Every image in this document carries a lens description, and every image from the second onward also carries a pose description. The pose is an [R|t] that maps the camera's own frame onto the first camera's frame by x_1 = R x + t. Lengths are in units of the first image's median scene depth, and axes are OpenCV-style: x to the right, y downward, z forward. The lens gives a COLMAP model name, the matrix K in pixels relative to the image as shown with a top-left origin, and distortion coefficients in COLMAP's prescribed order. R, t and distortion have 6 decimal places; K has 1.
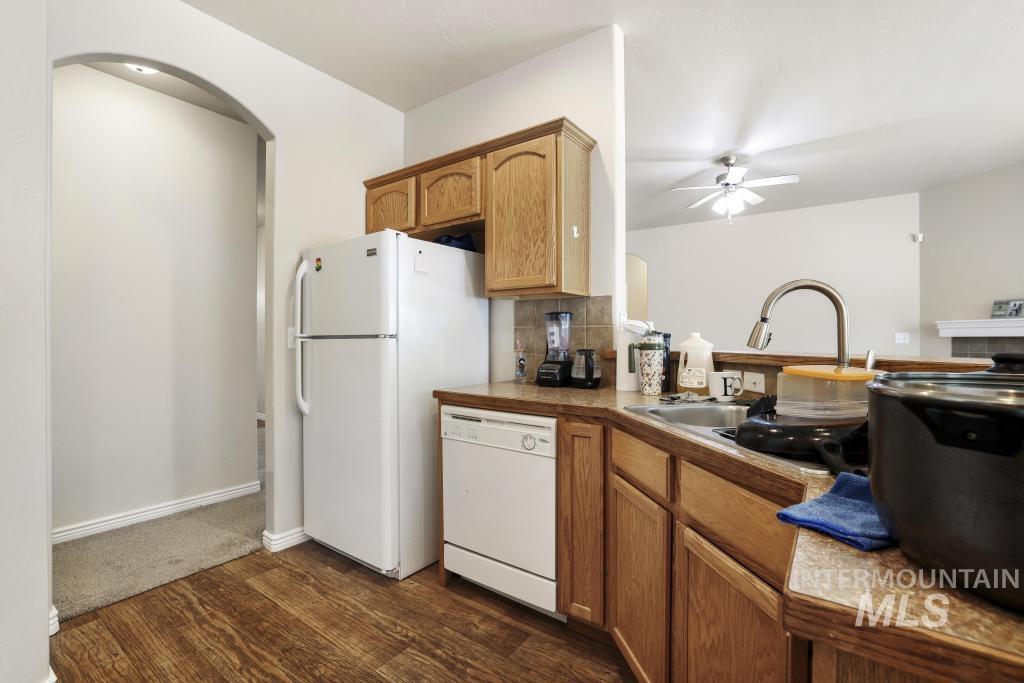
lens RADIAL K [[453.1, 0, 506.7], [0, 453.1, 338.7], [0, 0, 1]] dist [-0.038357, 0.011193]
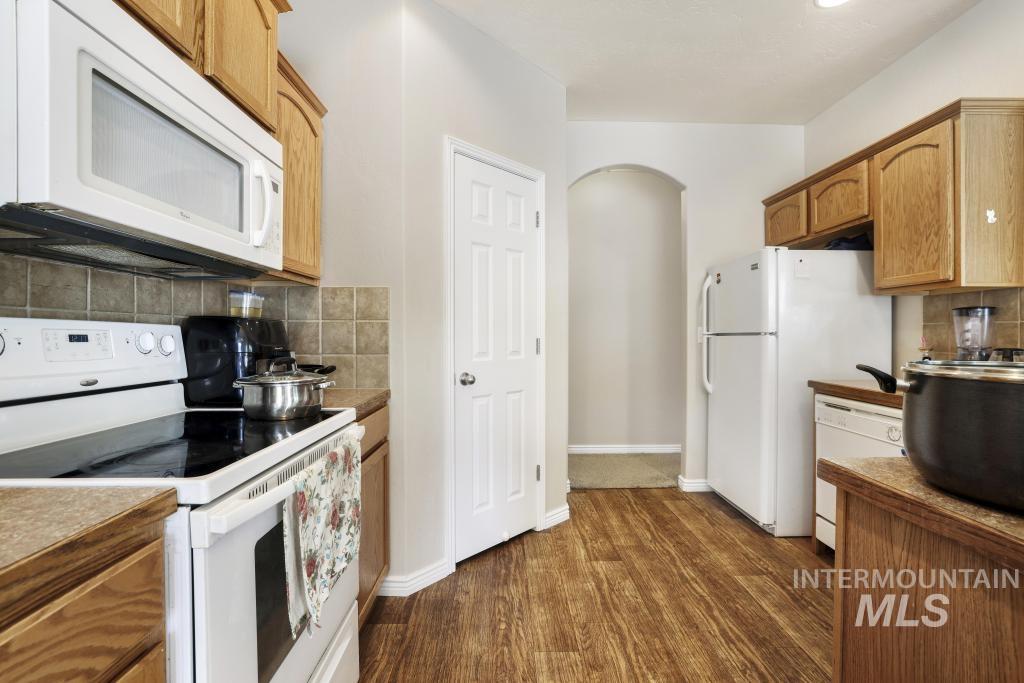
lens RADIAL K [[453.1, 0, 501.9], [0, 453.1, 339.2], [0, 0, 1]] dist [-0.038357, 0.011193]
pose [[0.584610, 0.008904, -0.811266, 0.283342], [-0.002483, 0.999955, 0.009186, 0.000126], [0.811311, -0.003355, 0.584605, -0.279938]]
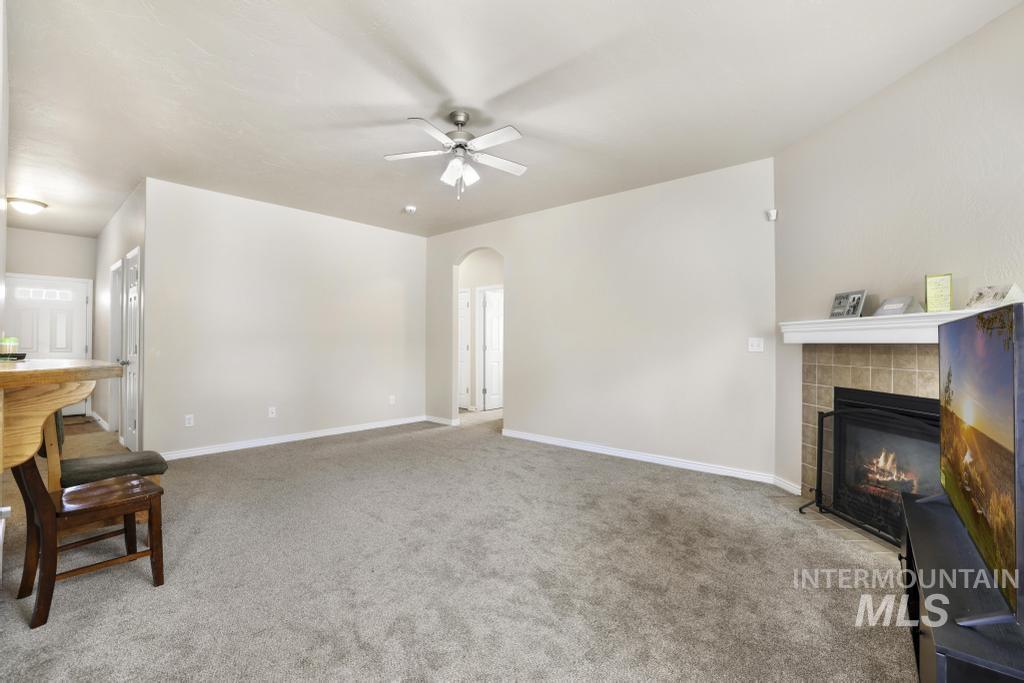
lens RADIAL K [[453.1, 0, 498.9], [0, 453.1, 333.8], [0, 0, 1]] dist [-0.038357, 0.011193]
pose [[0.995543, 0.005148, -0.094166, 1.172697], [-0.007052, 0.999777, -0.019894, -0.004532], [0.094042, 0.020469, 0.995358, 0.411082]]
